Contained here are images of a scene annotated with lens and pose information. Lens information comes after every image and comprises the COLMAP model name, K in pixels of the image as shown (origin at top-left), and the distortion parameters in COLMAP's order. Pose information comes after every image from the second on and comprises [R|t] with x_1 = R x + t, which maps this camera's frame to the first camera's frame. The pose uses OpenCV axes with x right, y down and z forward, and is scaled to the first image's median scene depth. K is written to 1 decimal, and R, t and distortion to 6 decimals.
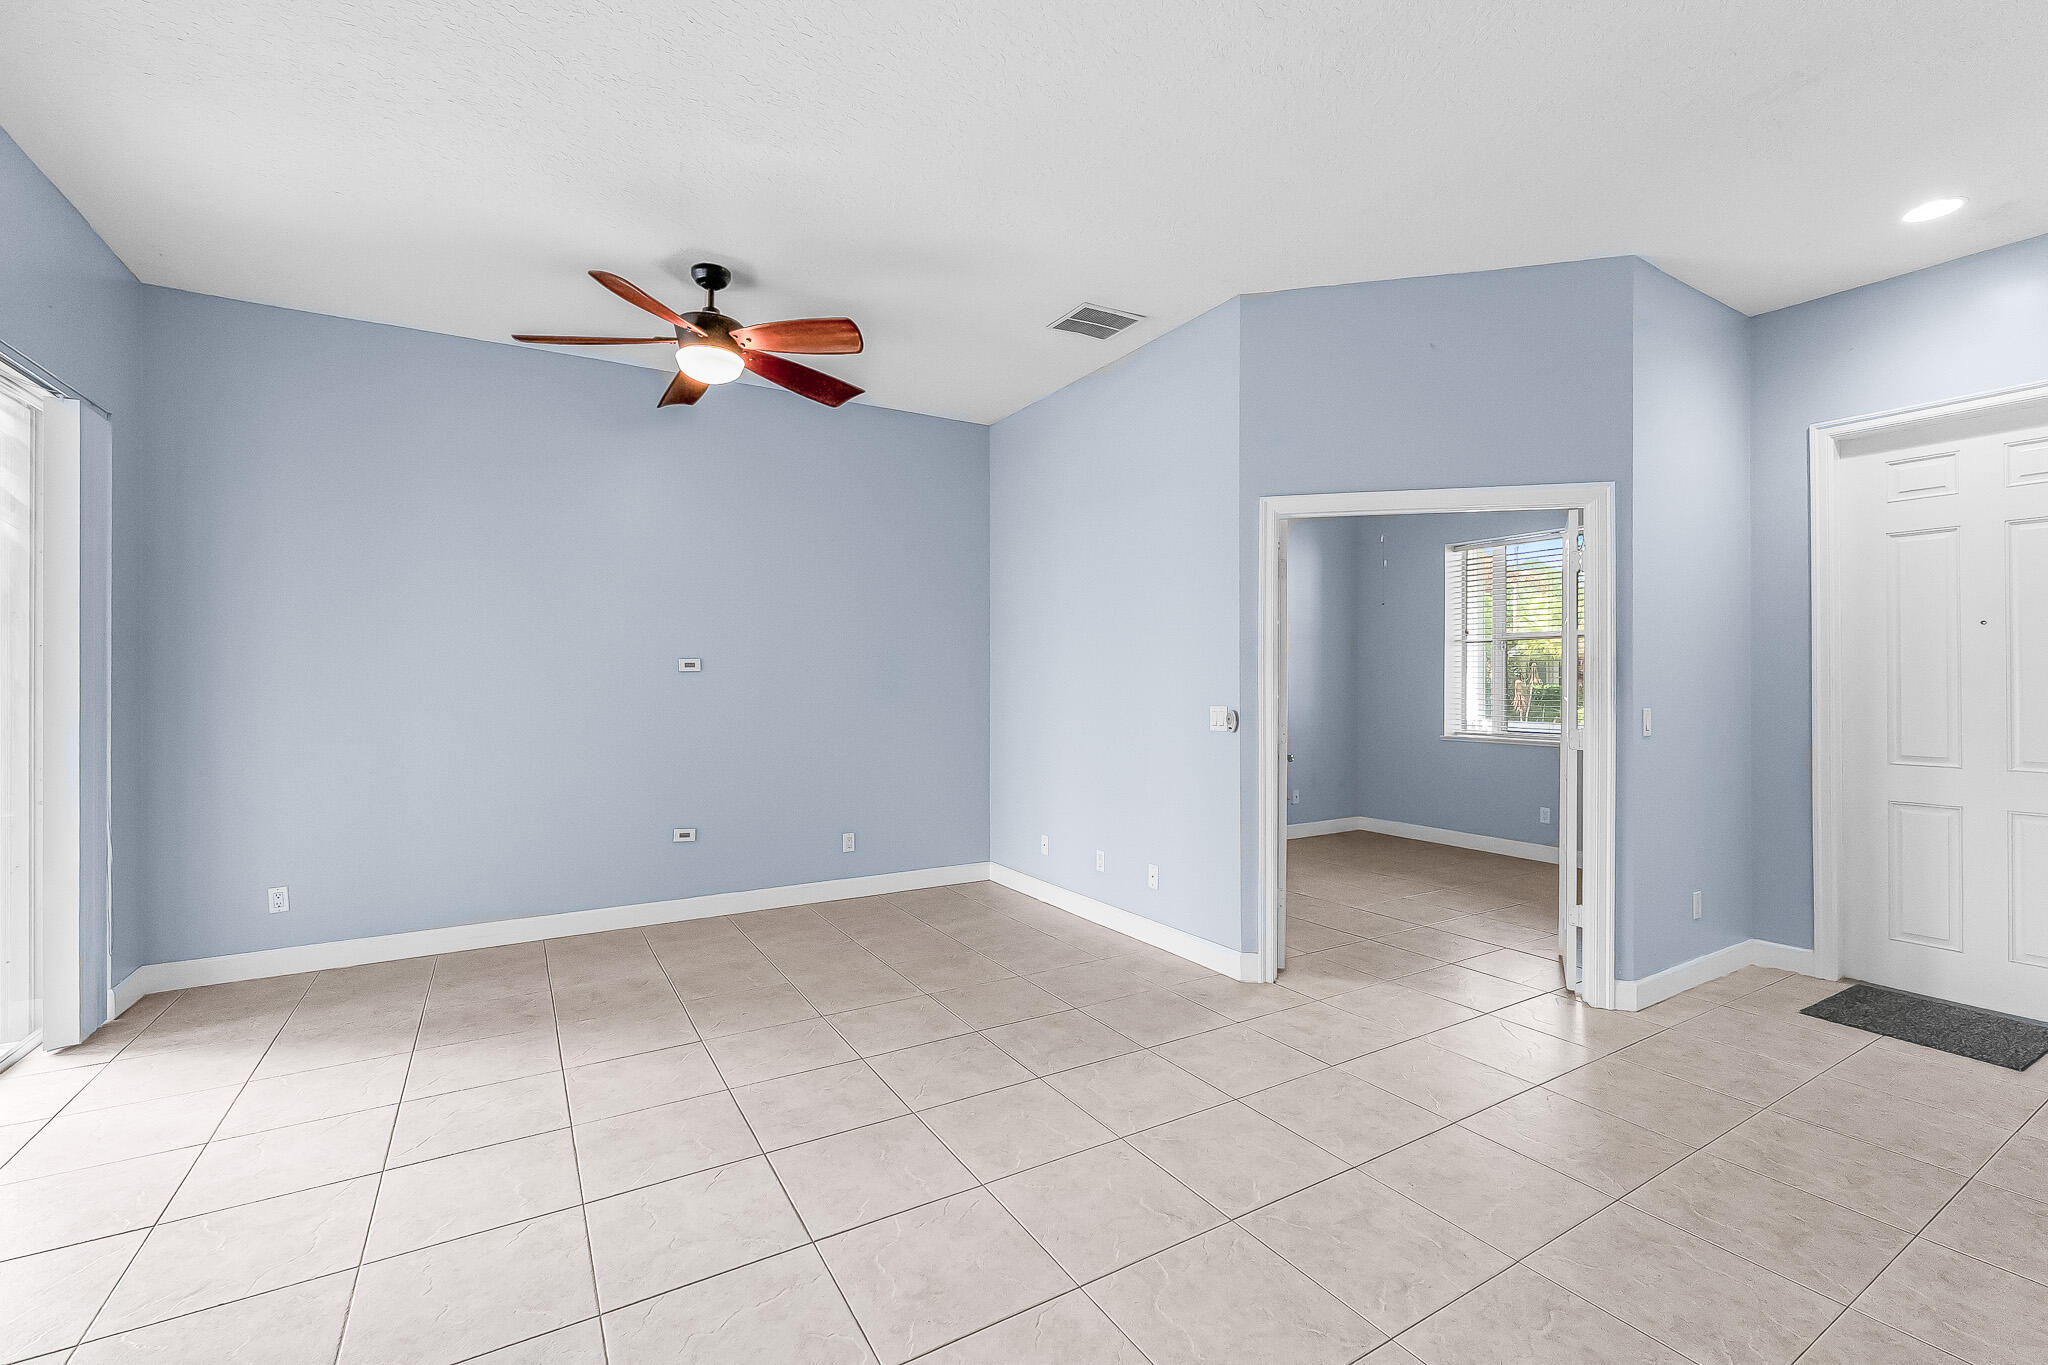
lens RADIAL K [[878.2, 0, 1012.8], [0, 878.2, 685.3], [0, 0, 1]] dist [-0.000663, 0.003361]
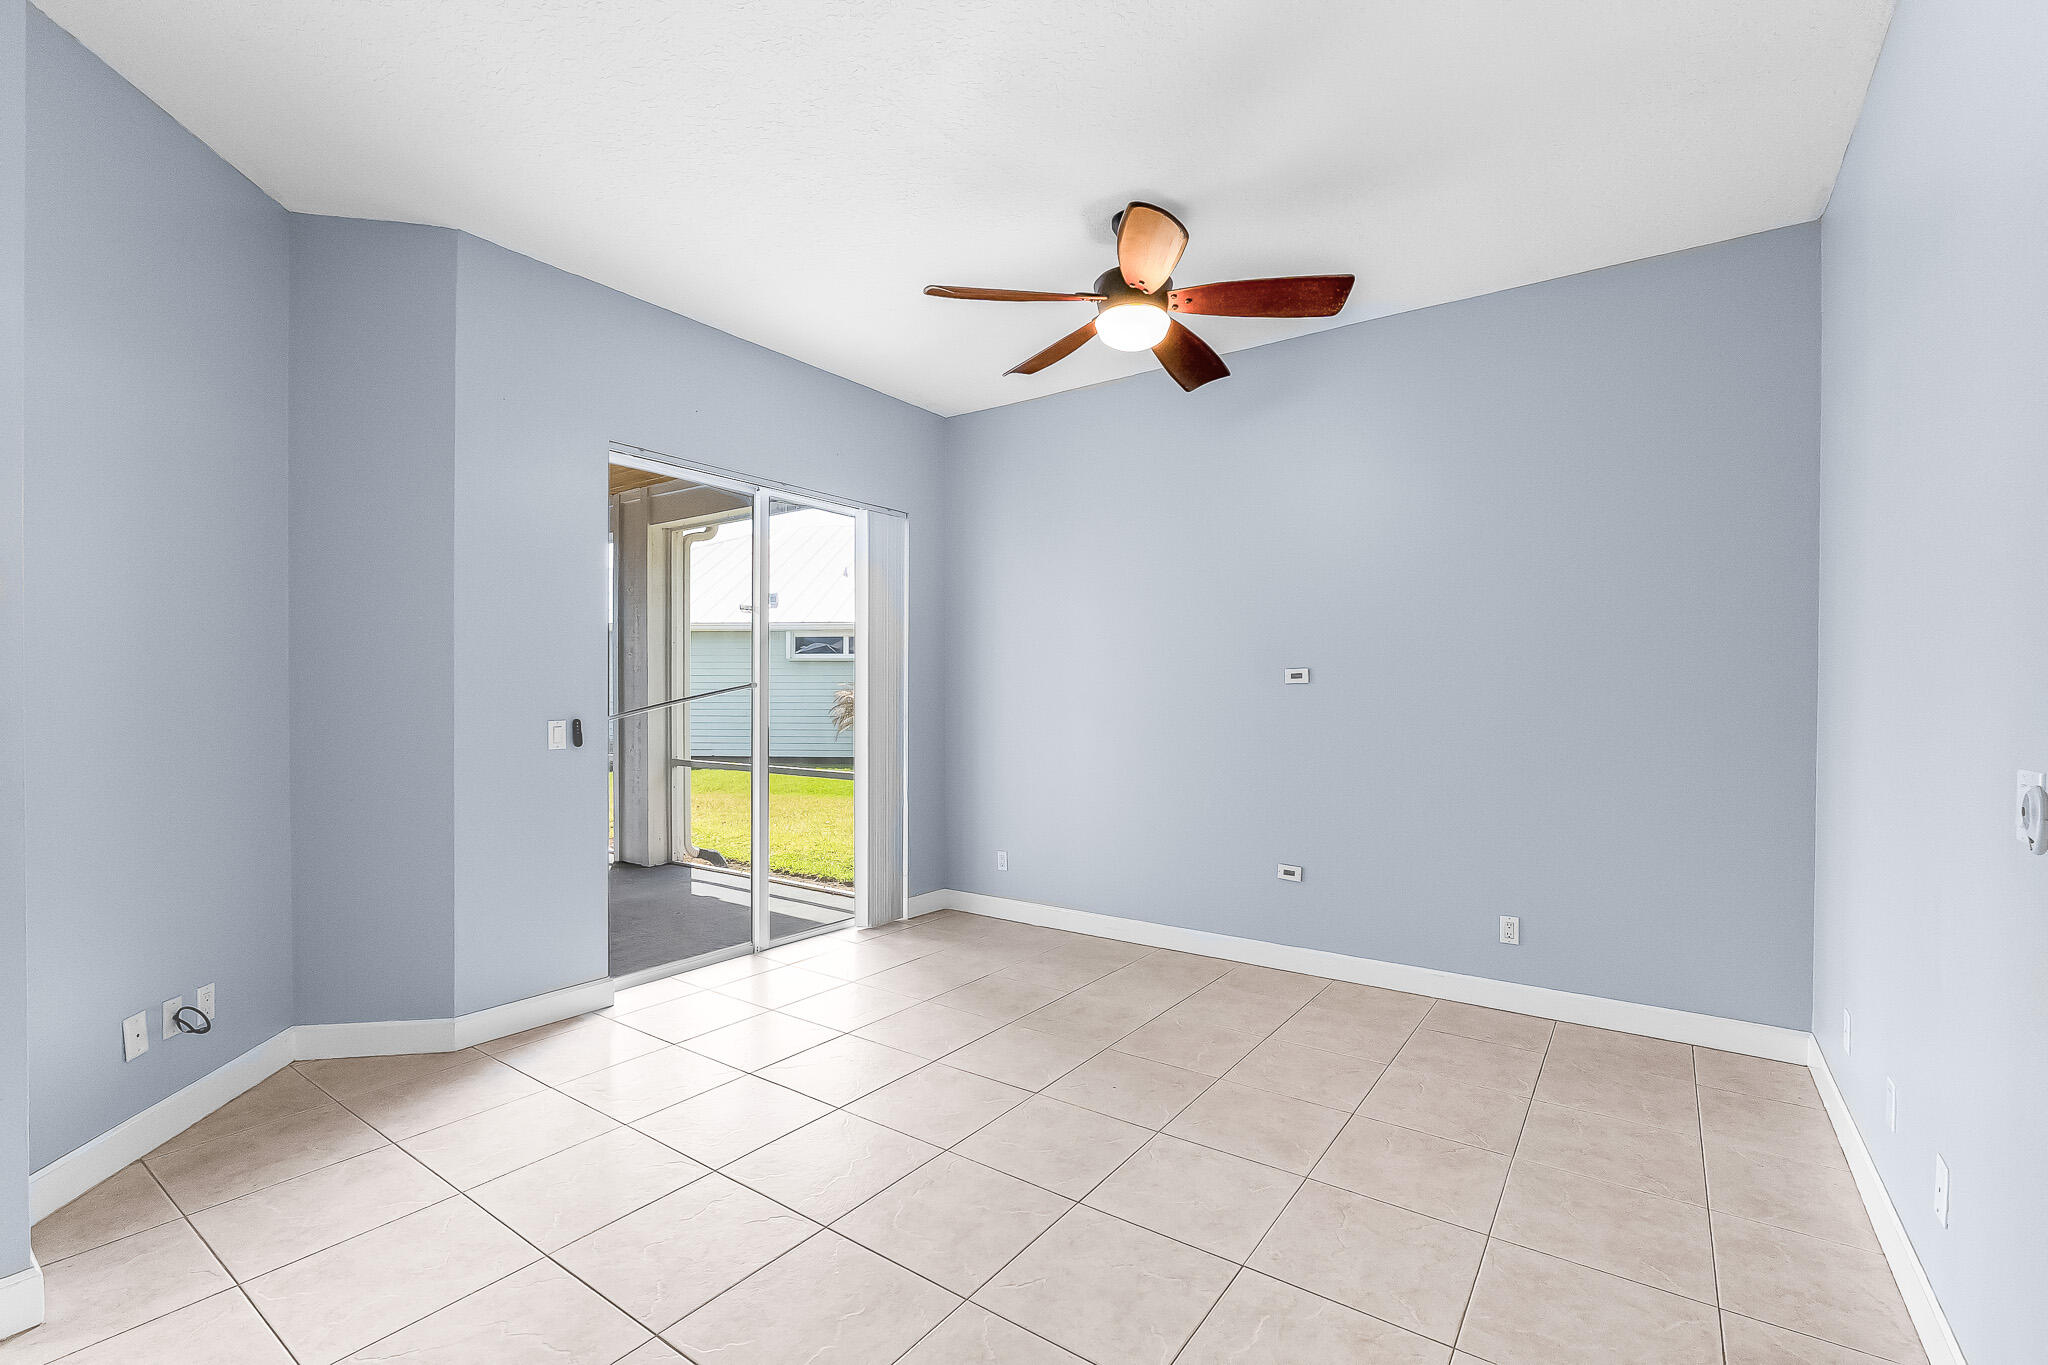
lens RADIAL K [[878.2, 0, 1094.8], [0, 878.2, 708.1], [0, 0, 1]] dist [-0.000663, 0.003361]
pose [[0.429702, 0.015007, -0.902846, 0.428250], [-0.009614, 0.999881, 0.012044, -0.000667], [0.902920, 0.003505, 0.429795, 0.595686]]
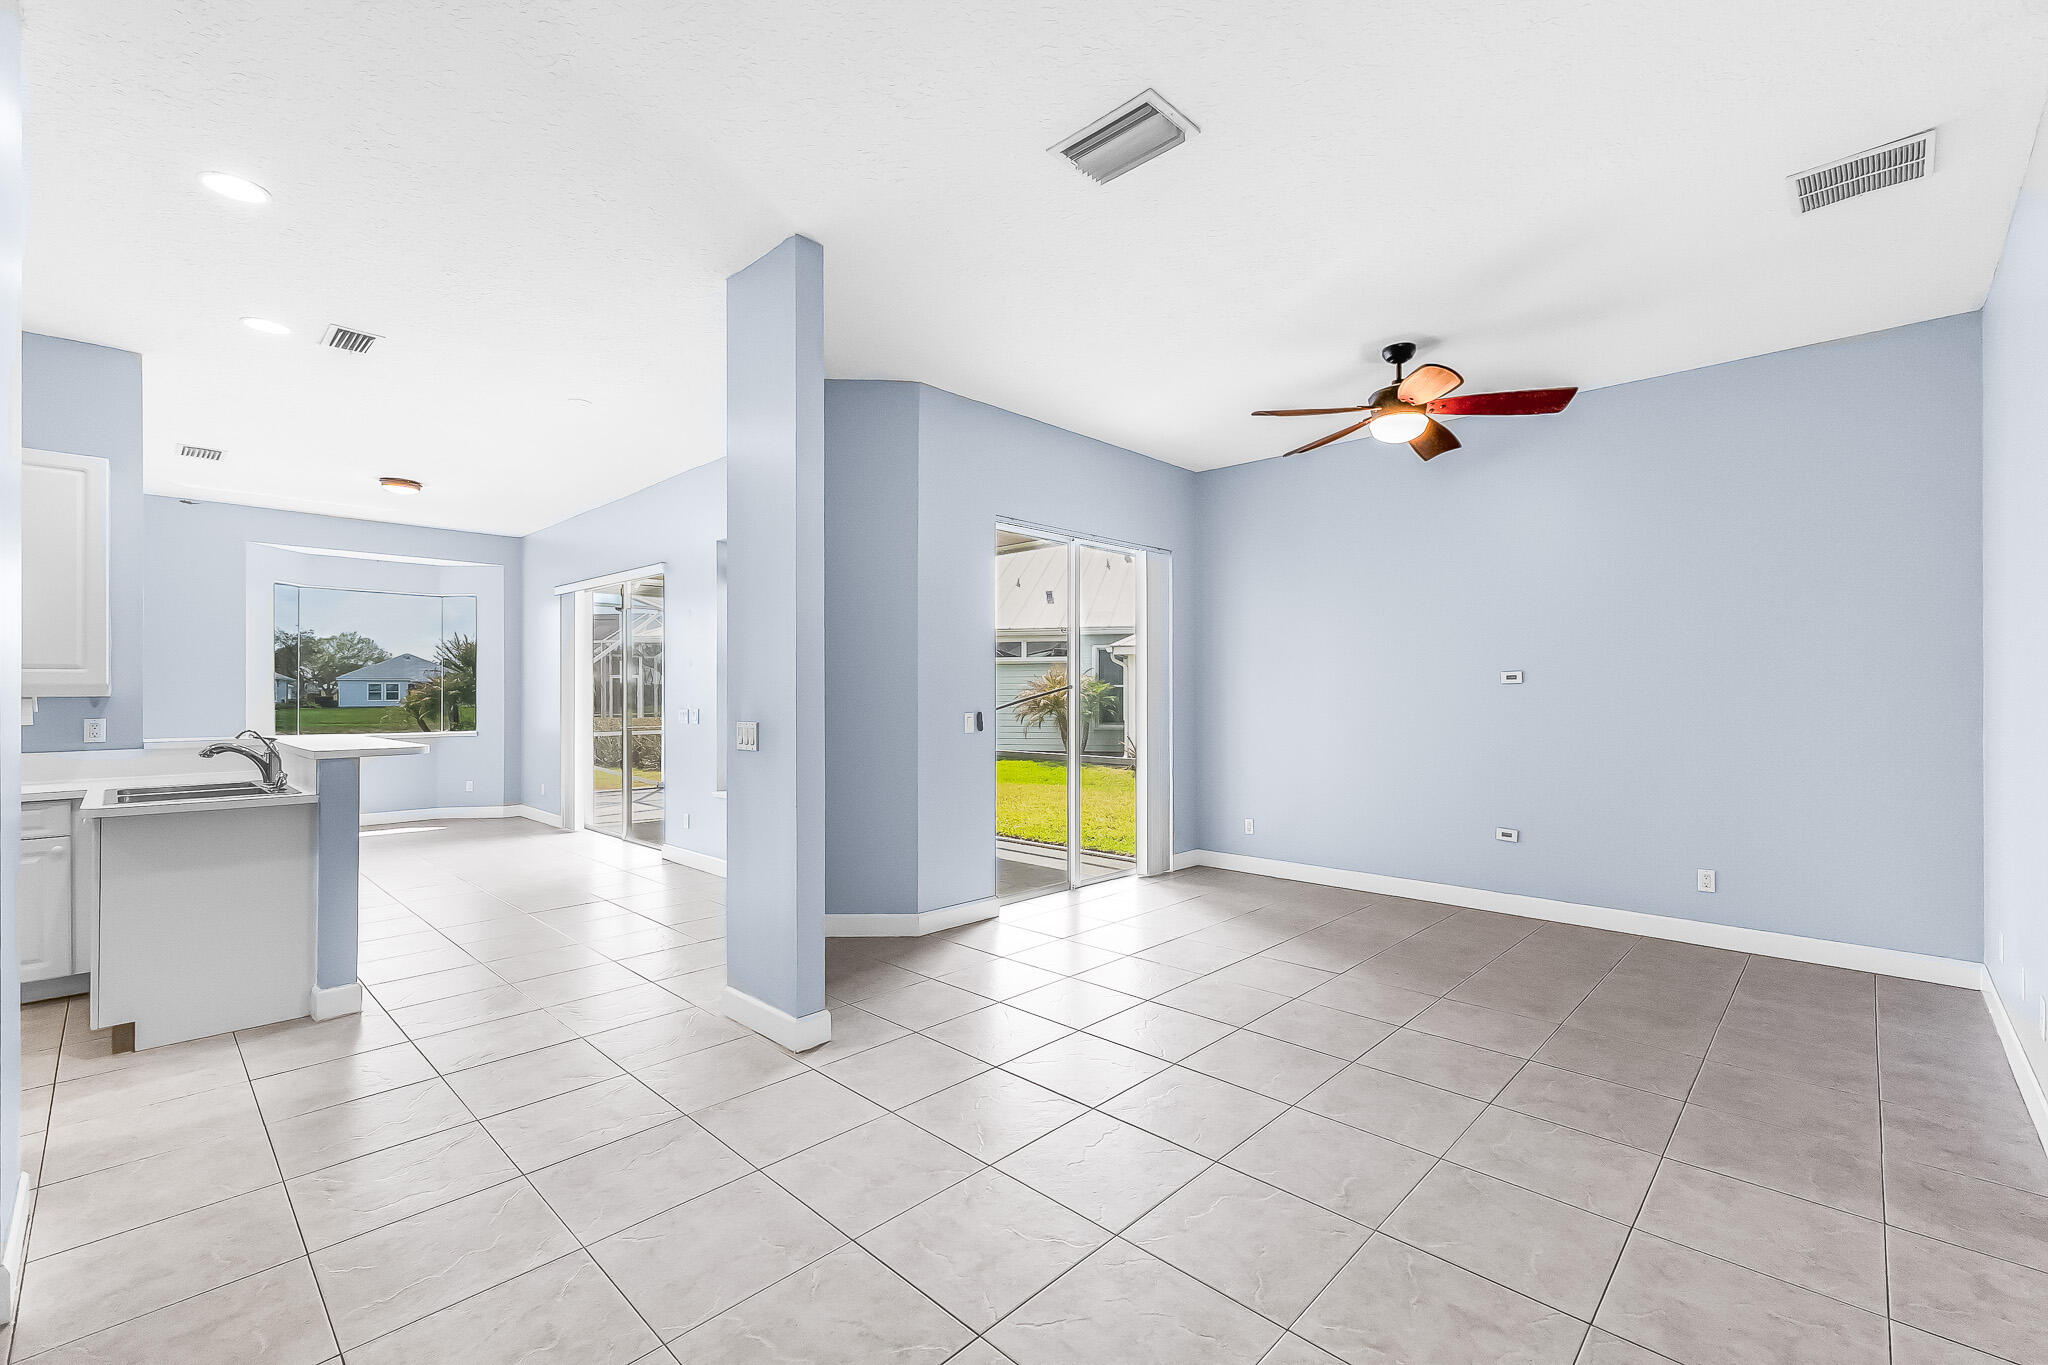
lens RADIAL K [[878.2, 0, 1059.2], [0, 878.2, 694.9], [0, 0, 1]] dist [-0.000663, 0.003361]
pose [[0.268645, 0.001550, -0.963238, 0.683978], [-0.004663, 0.999989, 0.000308, 0.000627], [0.963228, 0.004409, 0.268650, 0.233970]]
